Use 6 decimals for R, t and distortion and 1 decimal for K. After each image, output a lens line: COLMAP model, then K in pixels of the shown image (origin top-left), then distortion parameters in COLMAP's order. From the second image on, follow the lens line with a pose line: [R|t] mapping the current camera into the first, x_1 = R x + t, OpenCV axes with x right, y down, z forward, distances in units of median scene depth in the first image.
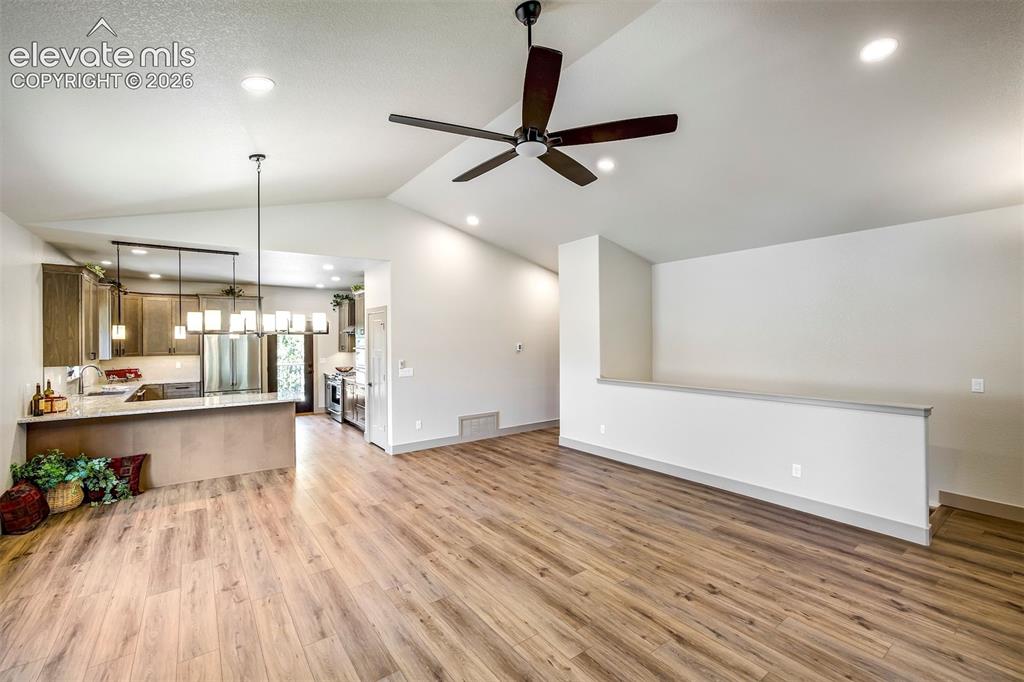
lens RADIAL K [[436.0, 0, 513.7], [0, 436.0, 342.1], [0, 0, 1]] dist [-0.020325, 0.000905]
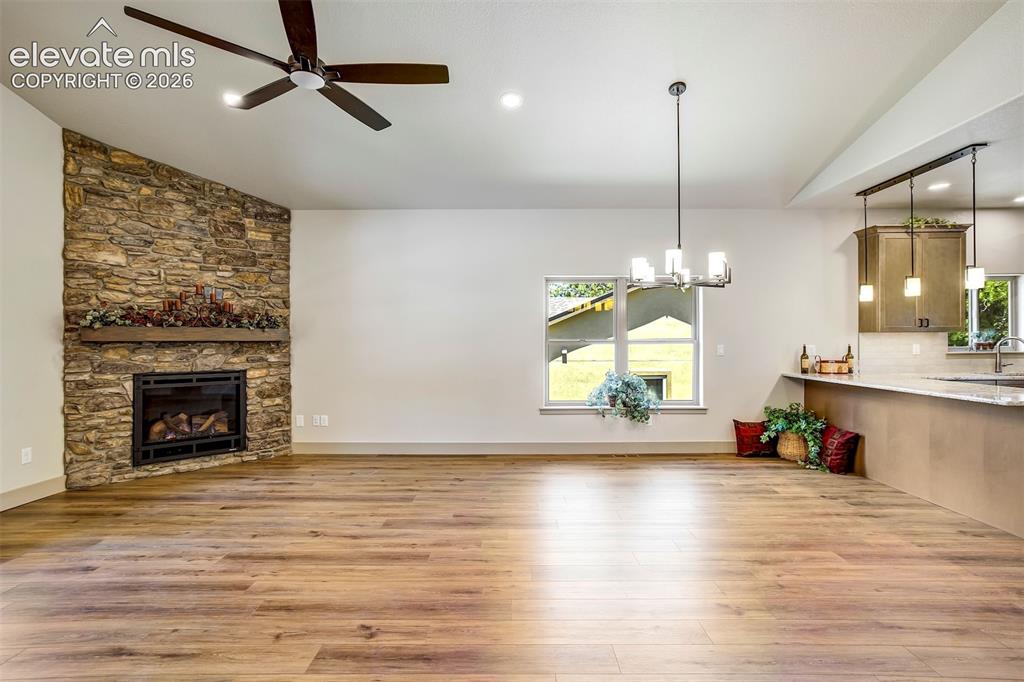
lens RADIAL K [[483.8, 0, 513.9], [0, 483.8, 337.2], [0, 0, 1]] dist [0.015236, 0.002097]
pose [[-0.600099, 0.000889, -0.799925, 0.538936], [0.004324, 0.999988, -0.002132, 0.110619], [0.799914, -0.004738, -0.600096, 1.695696]]
